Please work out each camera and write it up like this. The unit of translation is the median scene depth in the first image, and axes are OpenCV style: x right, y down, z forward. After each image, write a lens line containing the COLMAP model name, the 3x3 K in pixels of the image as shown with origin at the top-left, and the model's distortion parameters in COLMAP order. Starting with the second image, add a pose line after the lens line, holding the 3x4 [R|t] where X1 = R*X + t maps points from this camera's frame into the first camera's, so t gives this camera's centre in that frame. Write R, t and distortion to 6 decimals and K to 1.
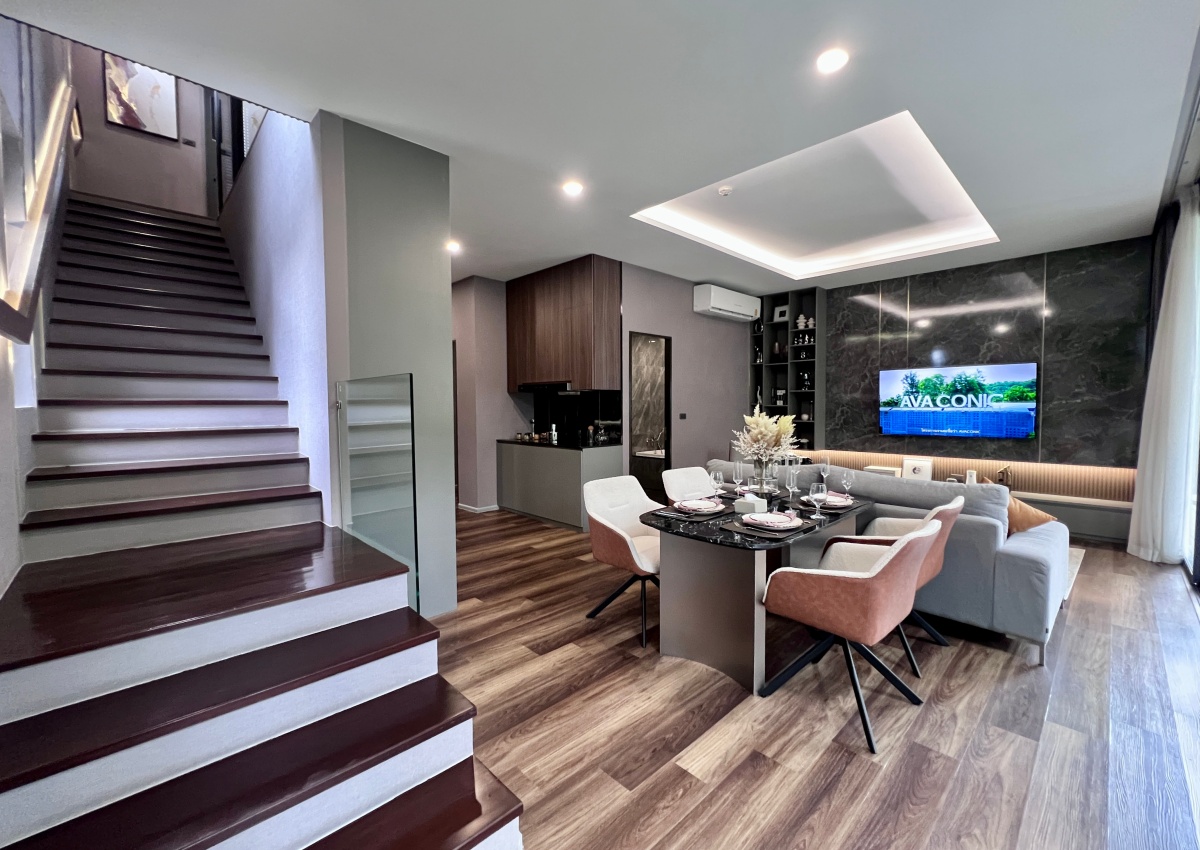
lens RADIAL K [[477.7, 0, 600.6], [0, 477.7, 424.7], [0, 0, 1]] dist [-0.005361, 0.000811]
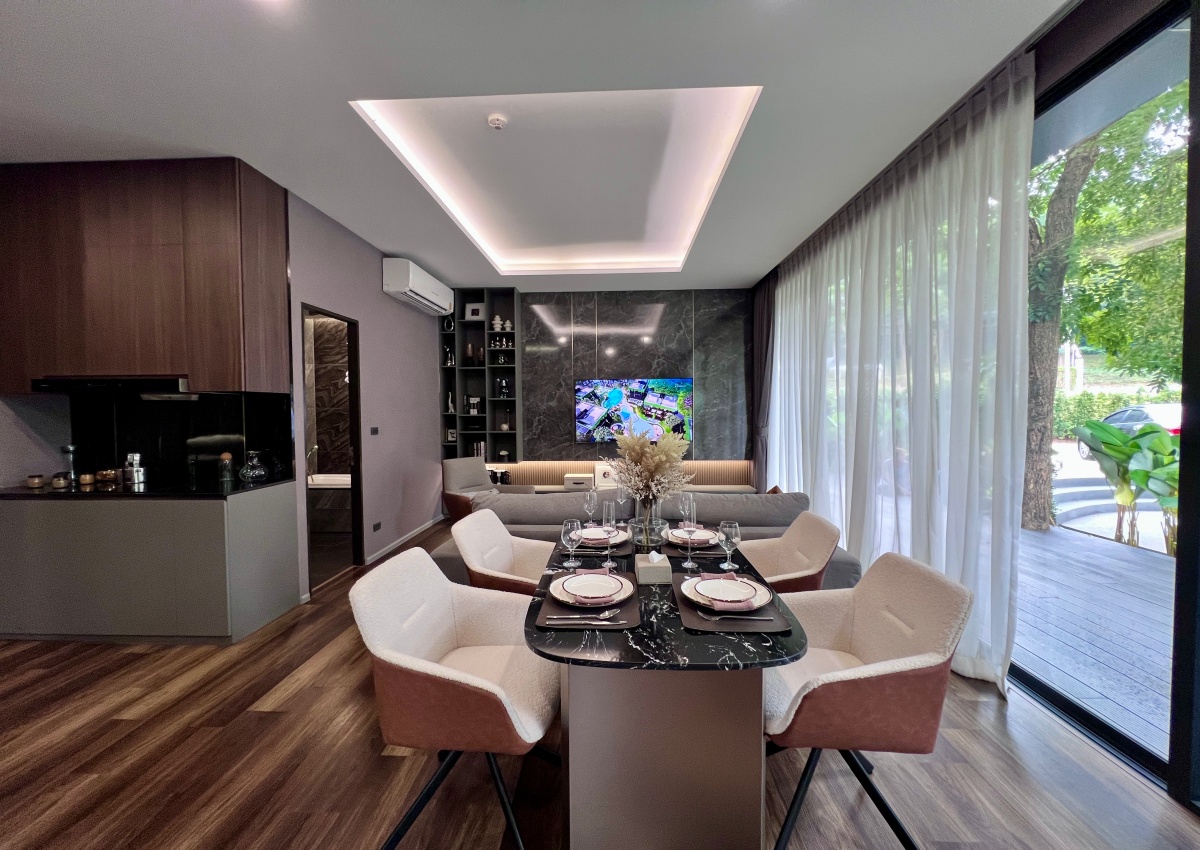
lens RADIAL K [[477.7, 0, 597.7], [0, 477.7, 424.2], [0, 0, 1]] dist [-0.005361, 0.000811]
pose [[0.725684, -0.022339, 0.687665, -0.097831], [0.033503, 0.999434, -0.002889, -0.017011], [-0.687212, 0.025135, 0.726022, 0.270632]]
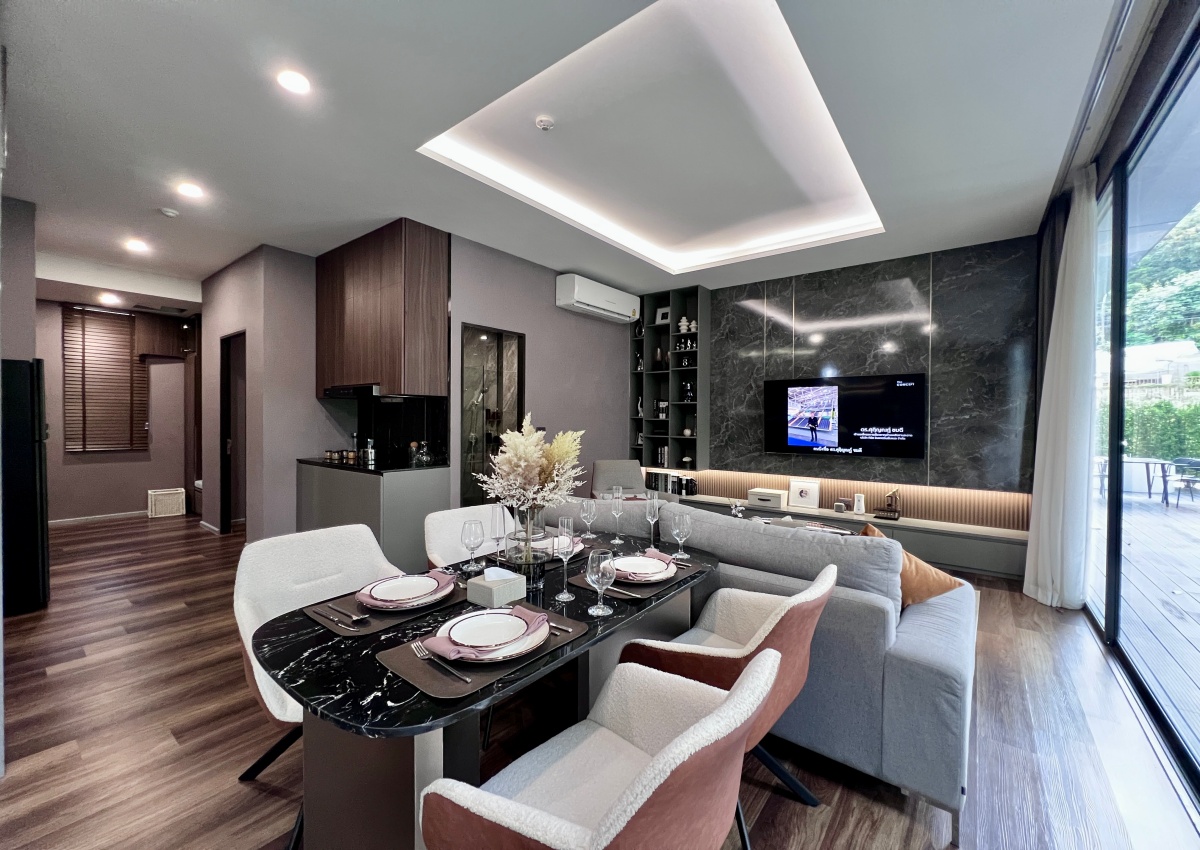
lens RADIAL K [[477.7, 0, 591.1], [0, 477.7, 424.4], [0, 0, 1]] dist [-0.005361, 0.000811]
pose [[0.989952, 0.009650, 0.141076, 0.166384], [-0.005582, 0.999558, -0.029198, -0.005446], [-0.141295, 0.028117, 0.989568, 0.199116]]
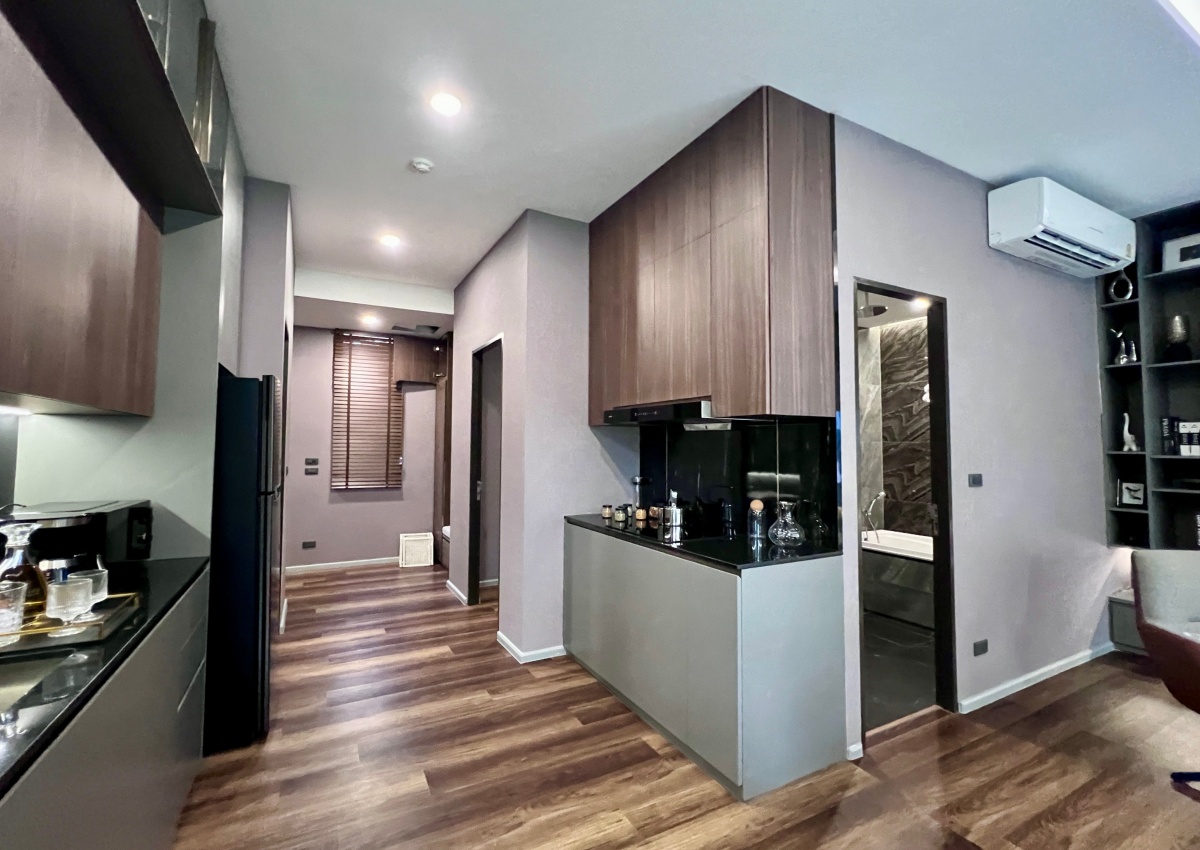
lens RADIAL K [[534.7, 0, 593.1], [0, 534.7, 420.8], [0, 0, 1]] dist [-0.004250, 0.000553]
pose [[0.961115, -0.003955, -0.276121, -0.031309], [-0.020405, 0.996147, -0.085294, -0.027201], [0.275394, 0.087611, 0.957331, 0.514444]]
